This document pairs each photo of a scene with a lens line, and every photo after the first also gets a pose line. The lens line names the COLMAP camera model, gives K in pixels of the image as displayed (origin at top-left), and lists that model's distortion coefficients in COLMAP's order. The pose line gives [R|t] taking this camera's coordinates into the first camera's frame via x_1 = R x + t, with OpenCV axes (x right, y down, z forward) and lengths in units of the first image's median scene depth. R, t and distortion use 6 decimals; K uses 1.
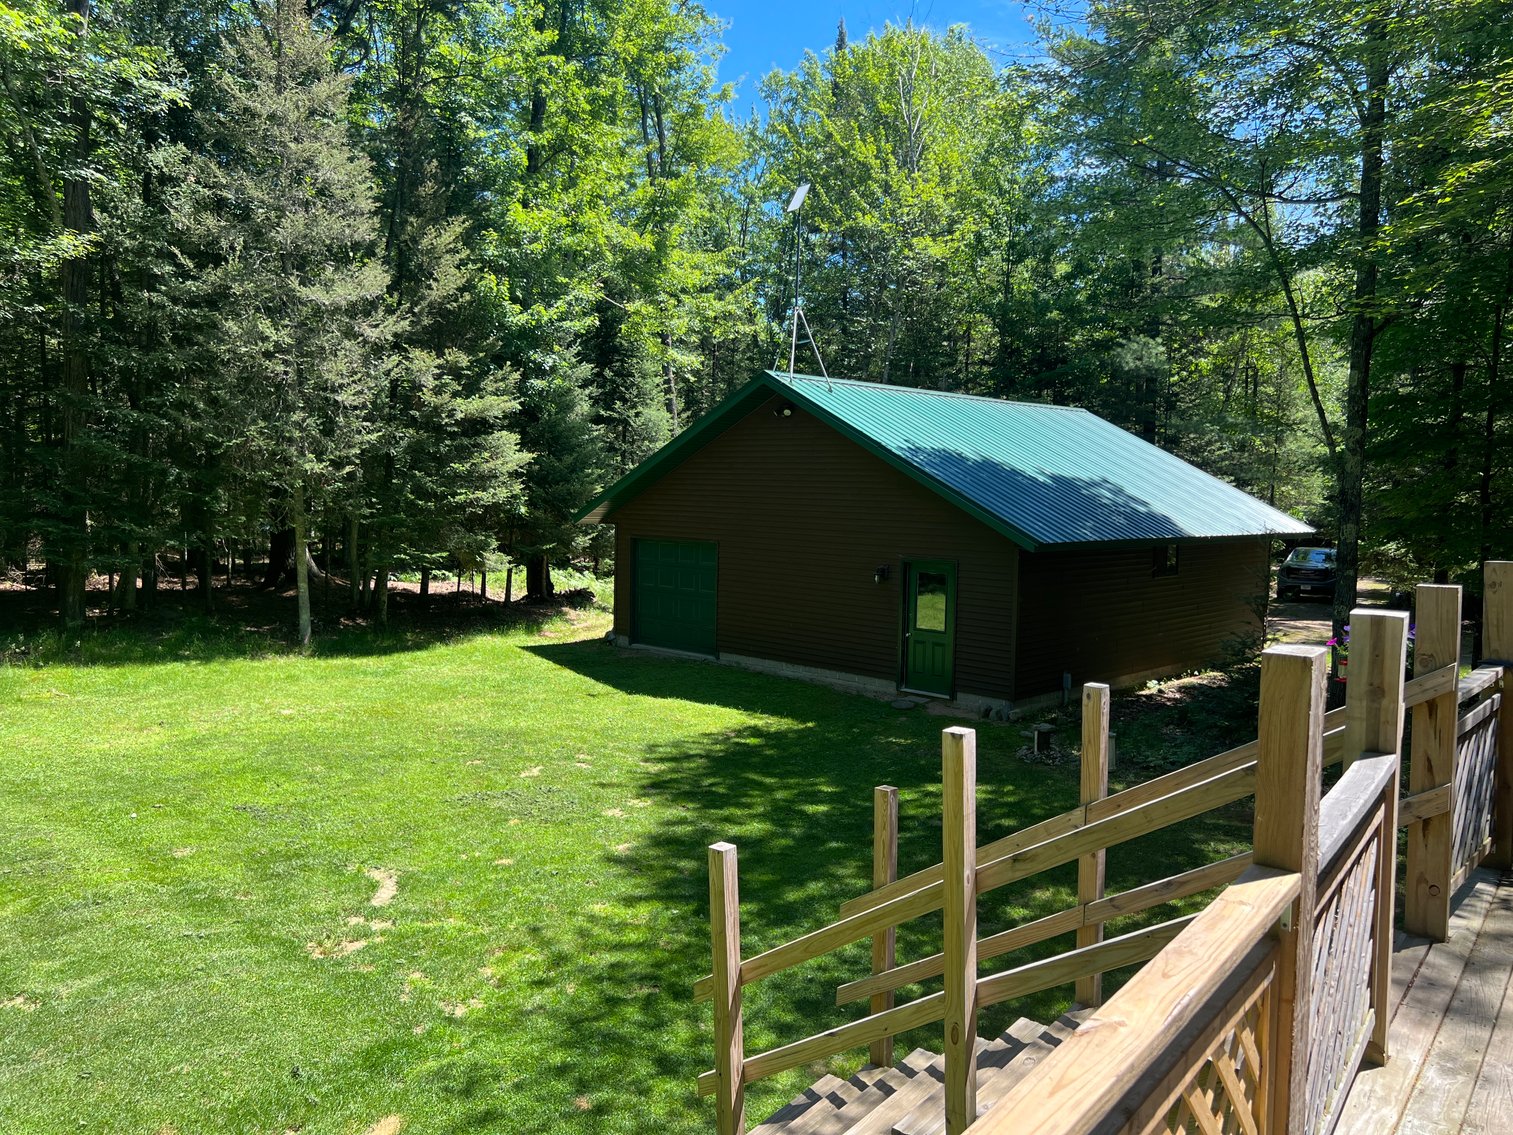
lens RADIAL K [[1147.0, 0, 722.6], [0, 1147.0, 571.4], [0, 0, 1]] dist [0.002514, 0.000159]
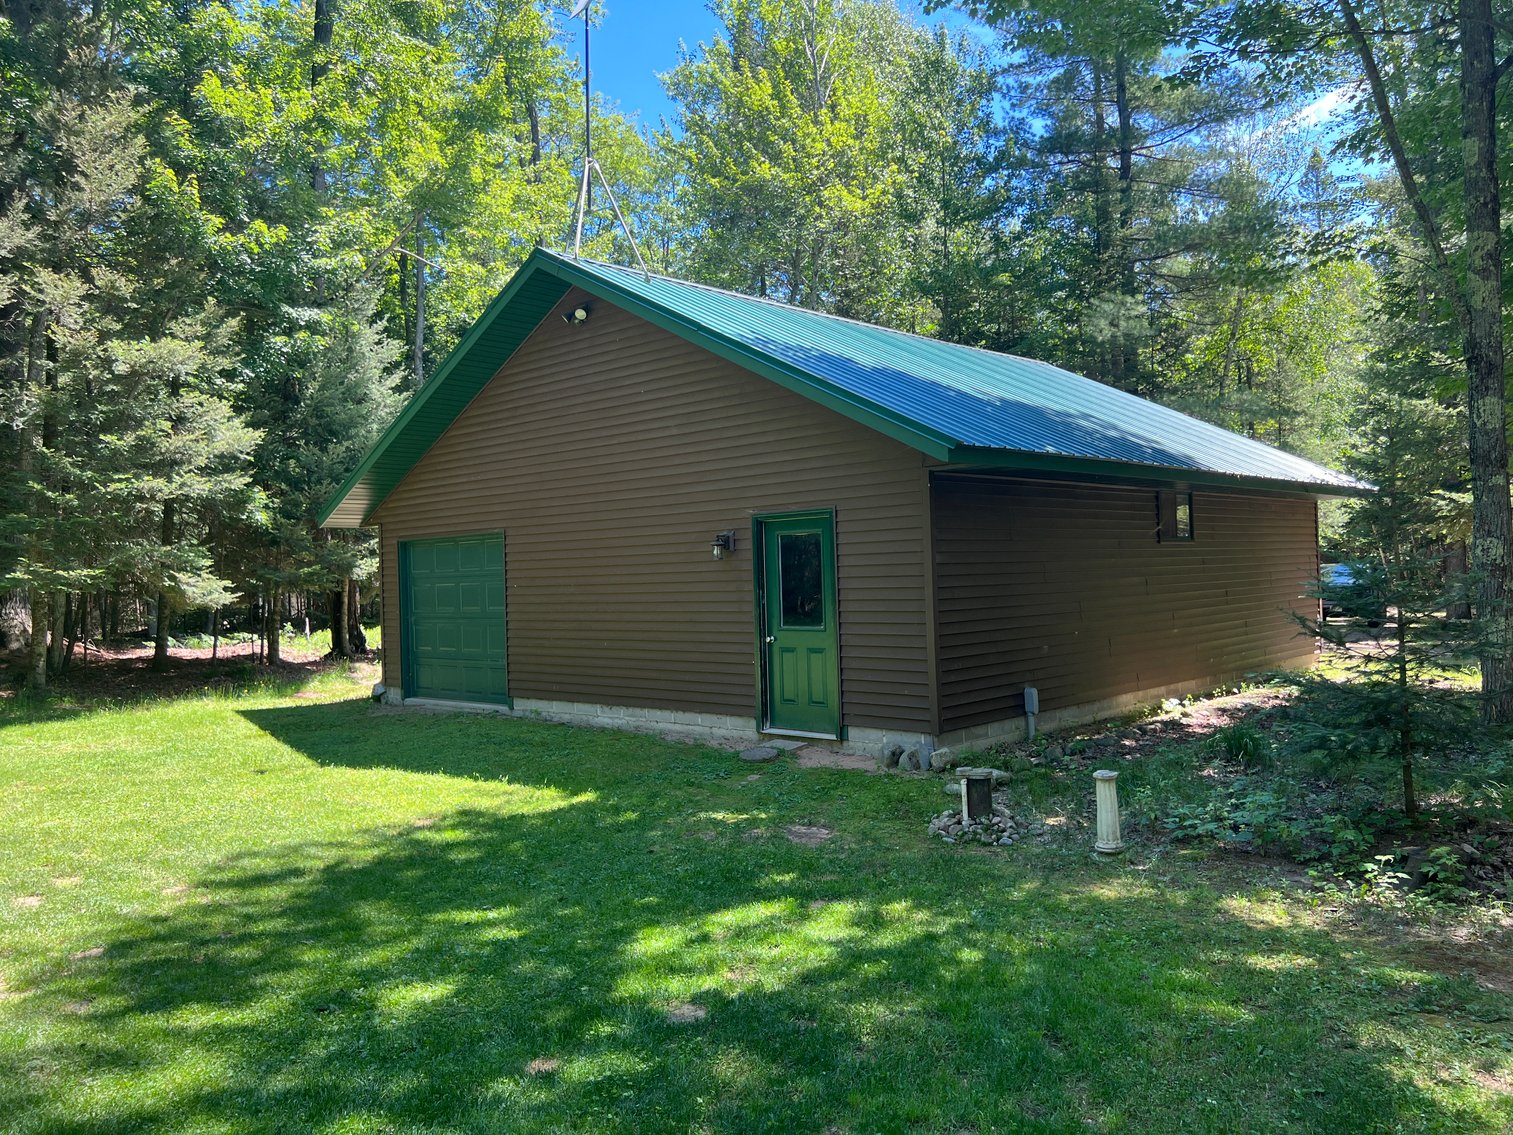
lens RADIAL K [[1140.4, 0, 756.5], [0, 1140.4, 567.5], [0, 0, 1]] dist [-0.001675, -0.002983]
pose [[0.997941, -0.051070, 0.038798, 0.111085], [0.054057, 0.995304, -0.080302, 0.054522], [-0.034514, 0.082234, 0.996015, 0.332181]]
